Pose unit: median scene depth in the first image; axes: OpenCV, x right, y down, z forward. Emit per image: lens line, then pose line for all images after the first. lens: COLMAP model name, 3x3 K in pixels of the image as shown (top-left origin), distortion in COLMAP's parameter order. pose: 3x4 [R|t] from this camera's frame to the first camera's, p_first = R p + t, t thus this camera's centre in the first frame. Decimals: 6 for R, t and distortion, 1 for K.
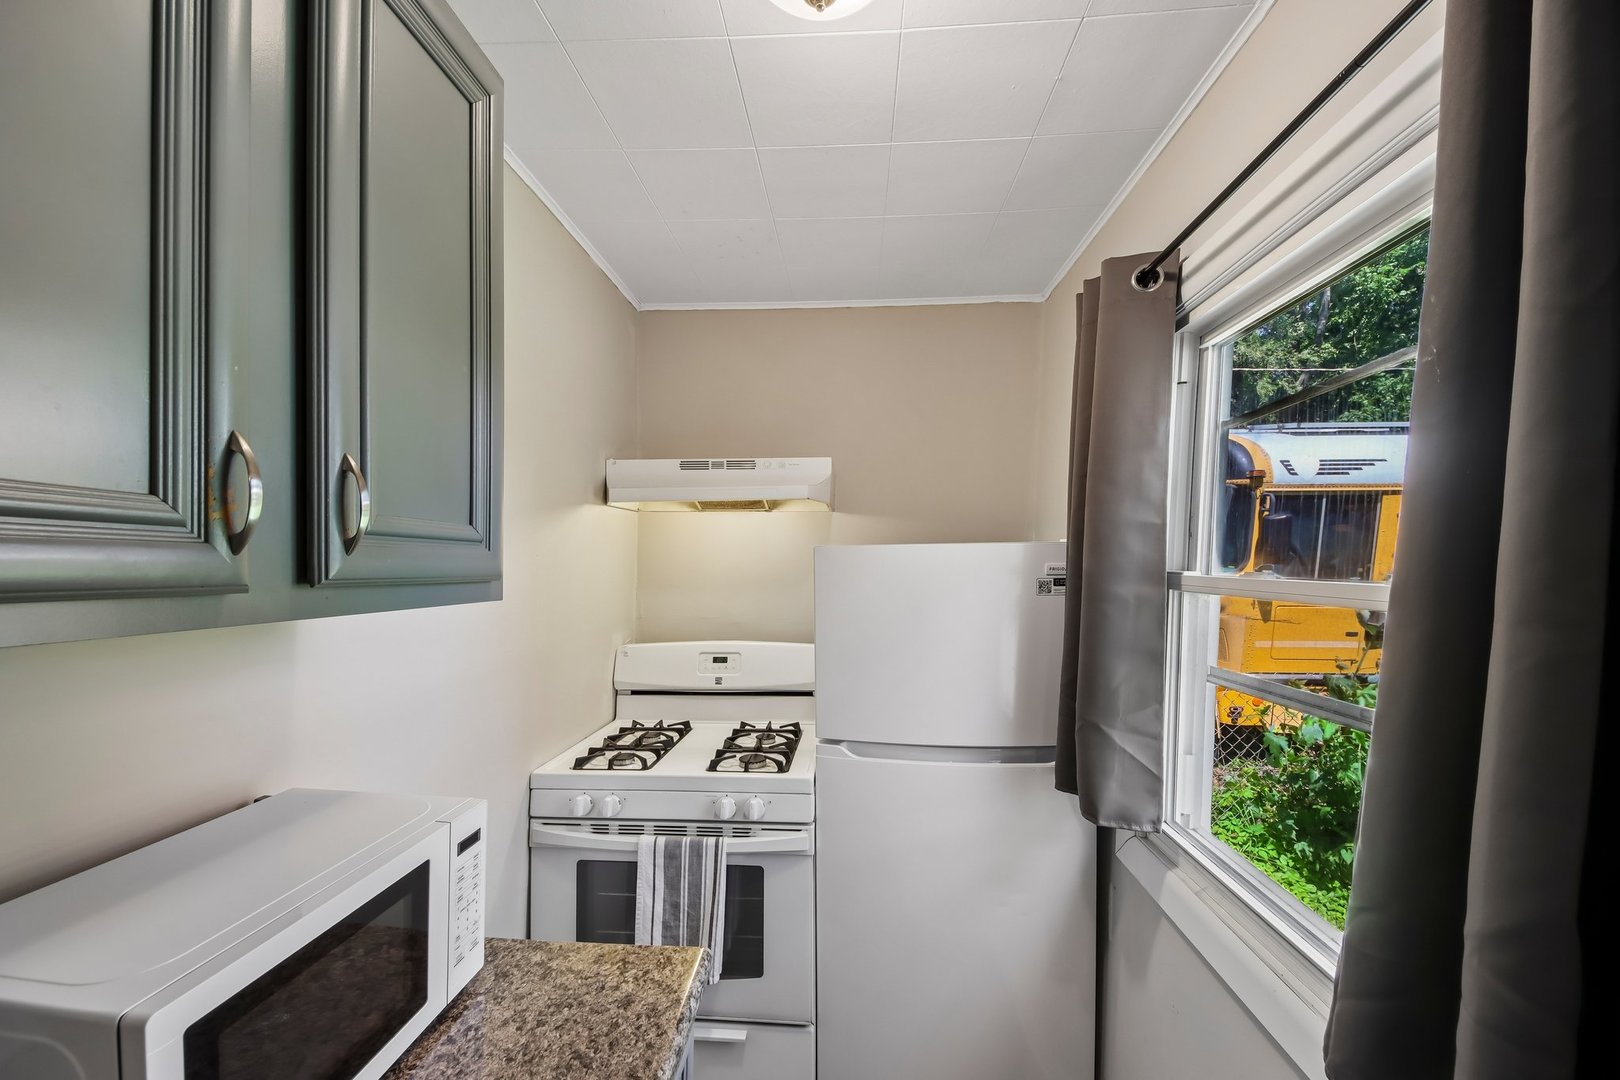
lens RADIAL K [[626.3, 0, 812.8], [0, 626.3, 584.7], [0, 0, 1]] dist [0.056243, 0.000044]
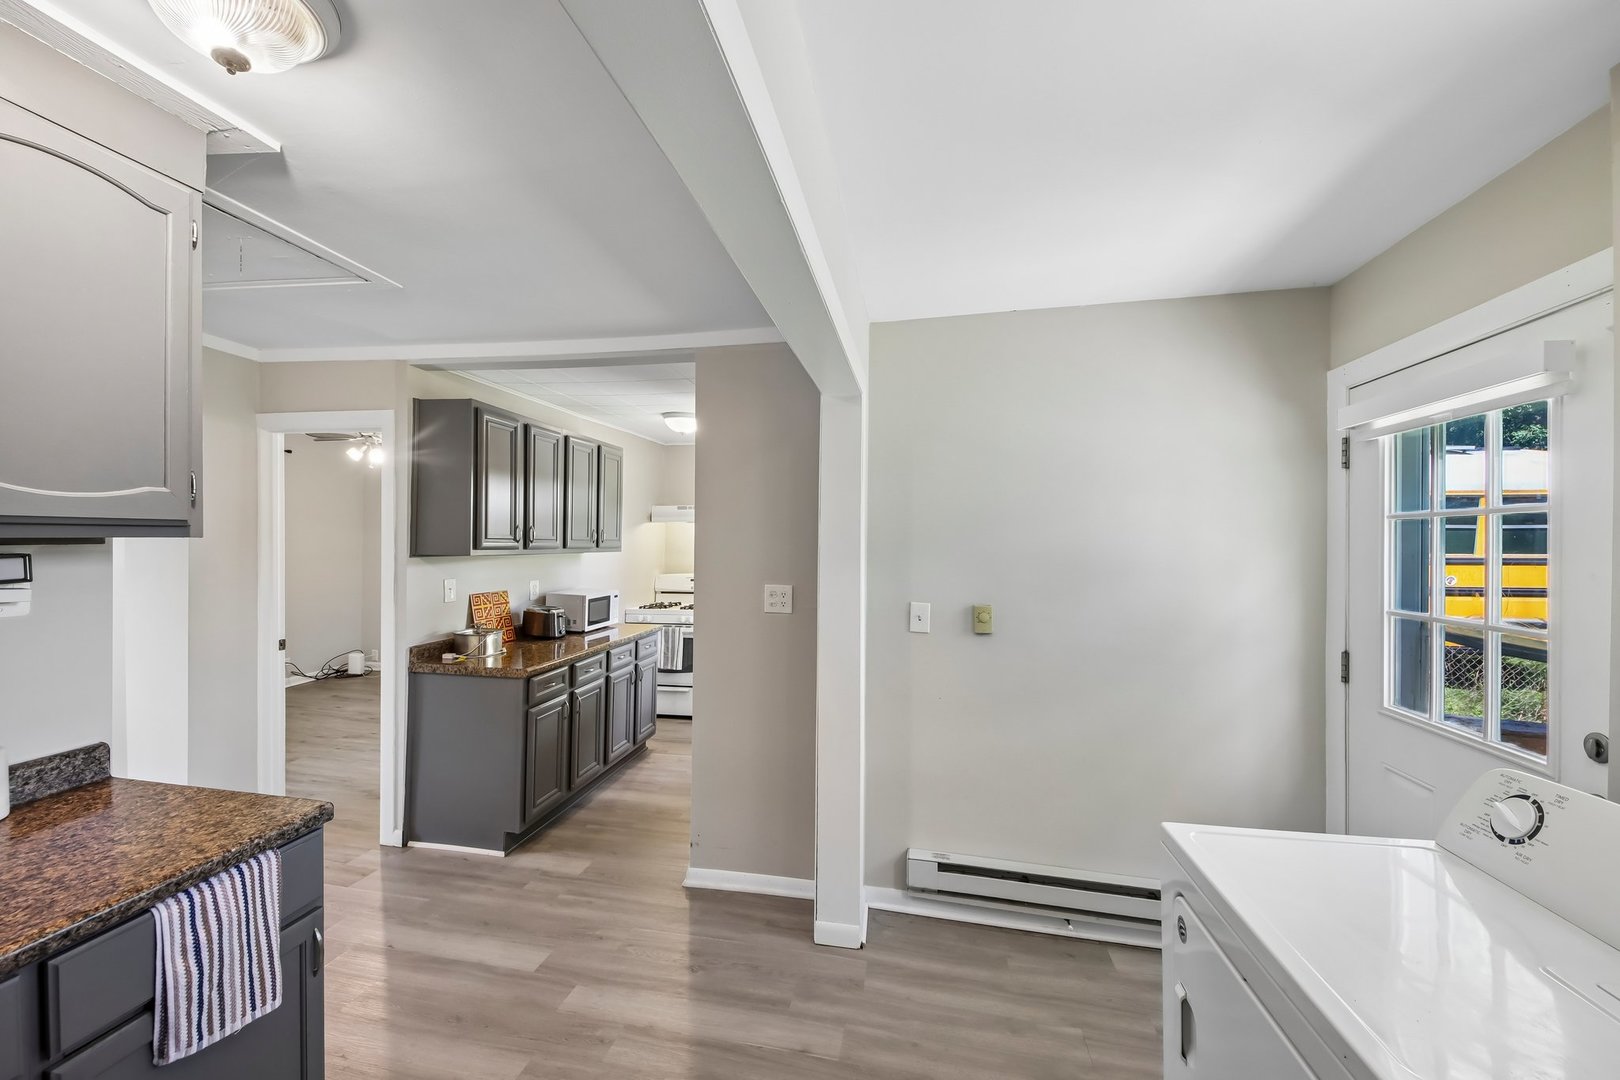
lens RADIAL K [[611.3, 0, 810.0], [0, 611.3, 540.0], [0, 0, 1]] dist [0.049585, -0.021779]
pose [[0.992942, -0.003118, -0.118560, 0.887973], [-0.001356, 0.999291, -0.037630, 0.062324], [0.118593, 0.037525, 0.992234, -2.073014]]
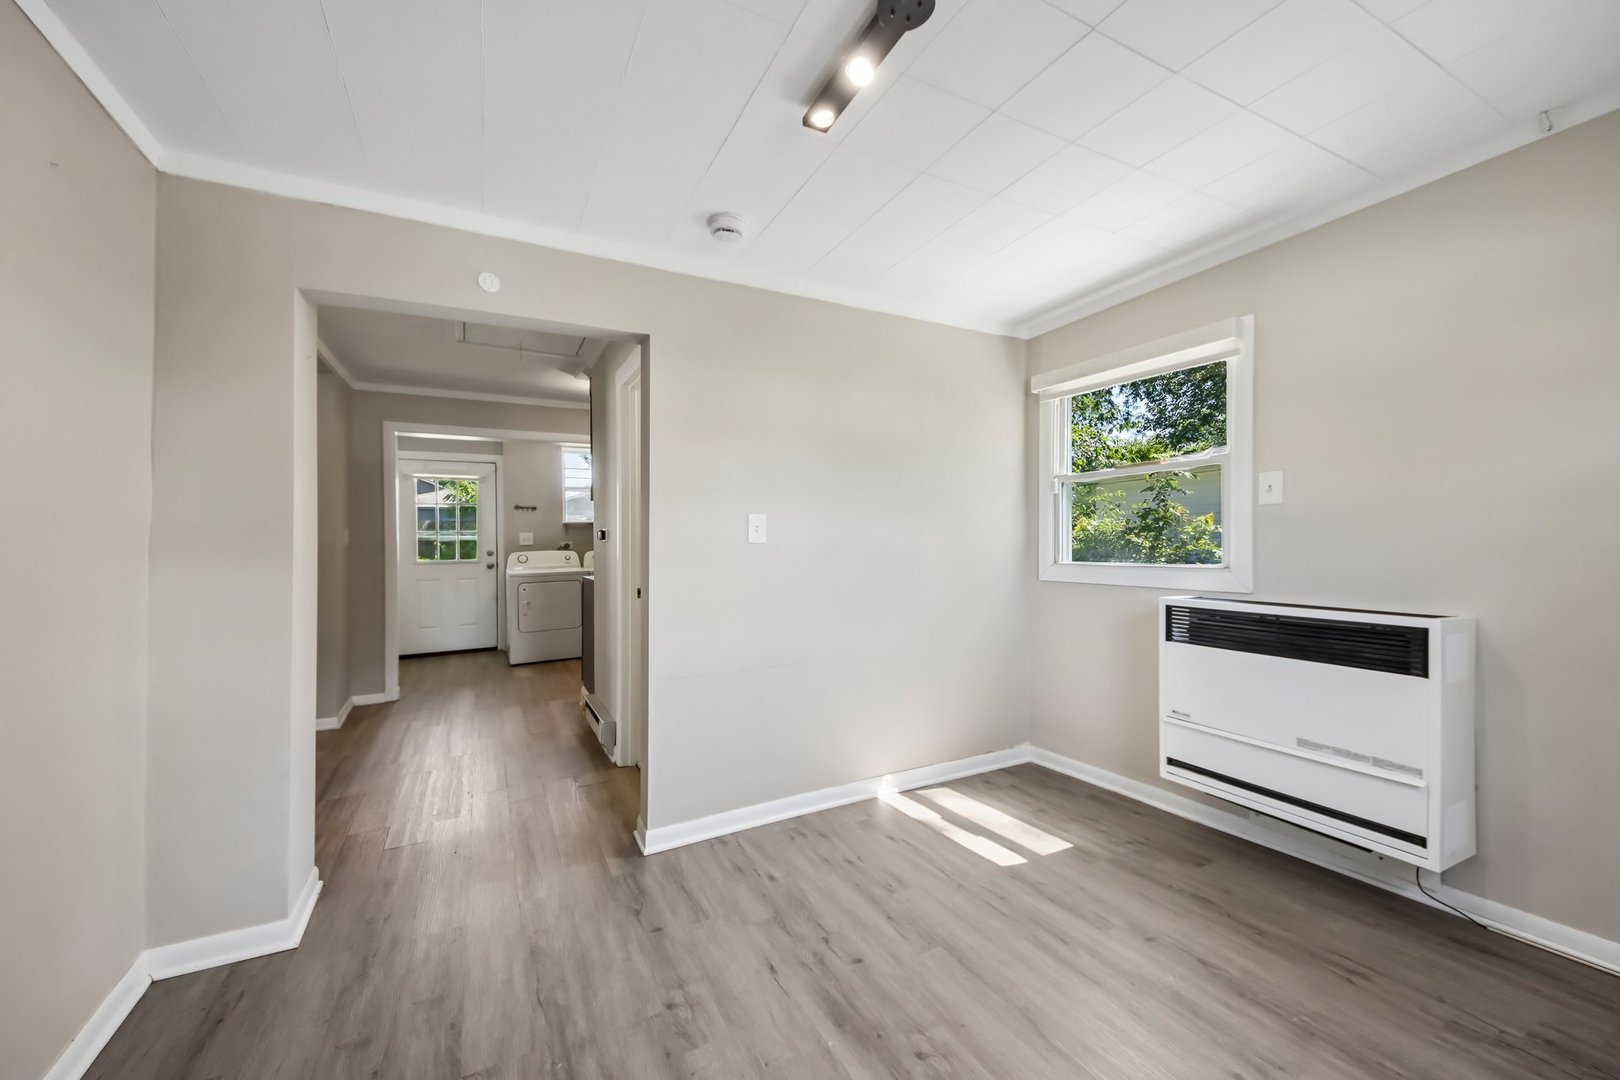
lens RADIAL K [[608.0, 0, 804.8], [0, 608.0, 534.9], [0, 0, 1]] dist [0.038843, -0.015614]
pose [[-0.525929, -0.005092, 0.850513, -2.850178], [0.028663, 0.999308, 0.023708, 0.148476], [-0.850045, 0.036847, -0.525419, -0.717559]]
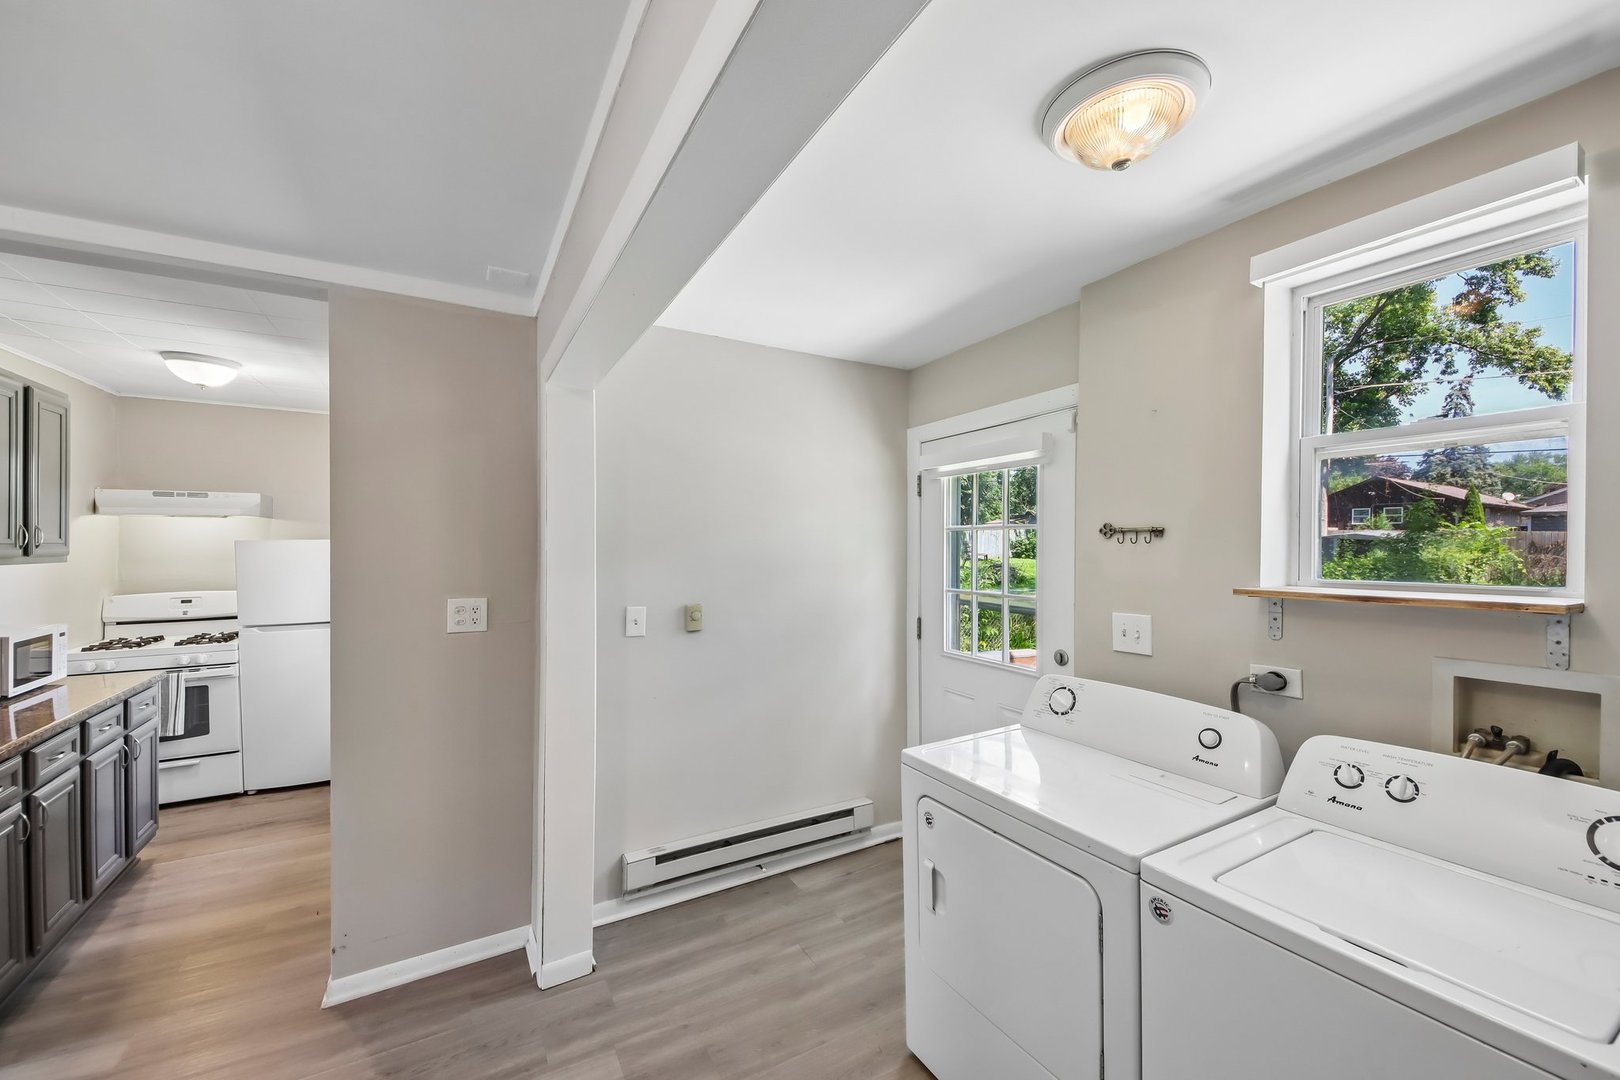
lens RADIAL K [[608.6, 0, 798.4], [0, 608.6, 547.3], [0, 0, 1]] dist [0.052233, -0.021235]
pose [[0.835706, -0.009107, 0.549101, 0.456997], [0.022746, 0.999579, -0.018039, 0.047701], [-0.548706, 0.027565, 0.835561, -2.024522]]
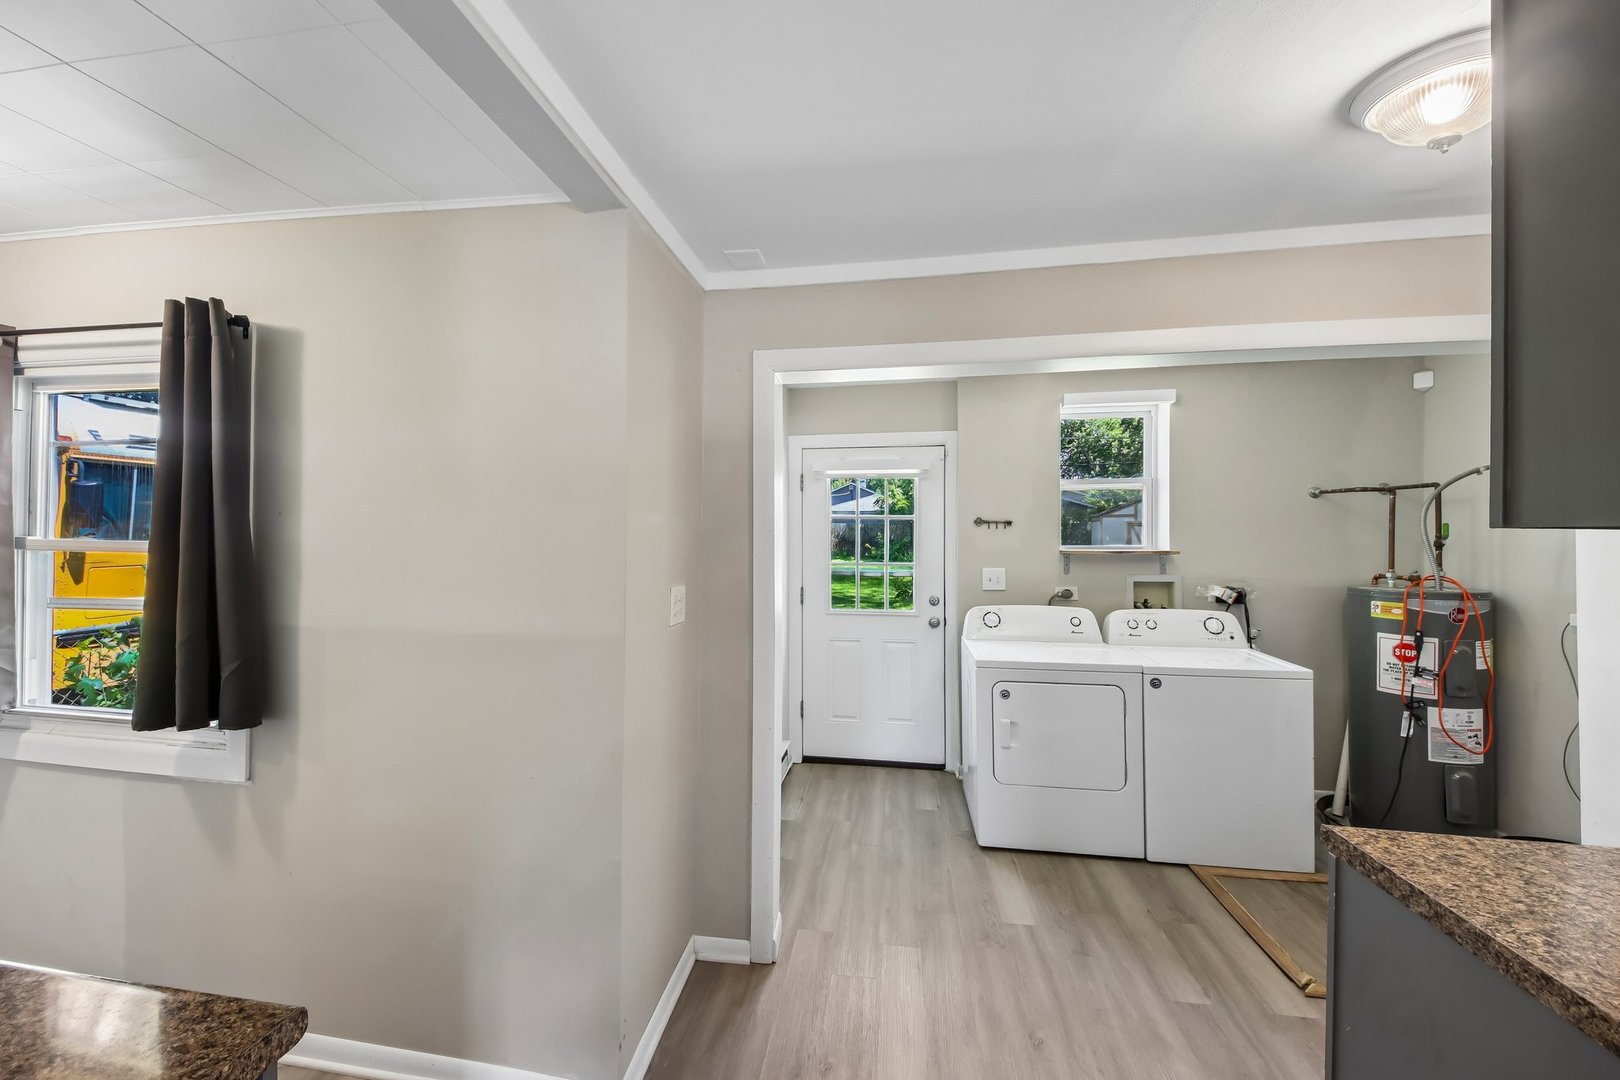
lens RADIAL K [[608.0, 0, 804.8], [0, 608.0, 534.9], [0, 0, 1]] dist [0.038843, -0.015614]
pose [[0.087585, -0.010090, 0.996106, -0.599833], [0.029761, 0.999529, 0.007508, 0.015487], [-0.995712, 0.028988, 0.087844, -0.796969]]
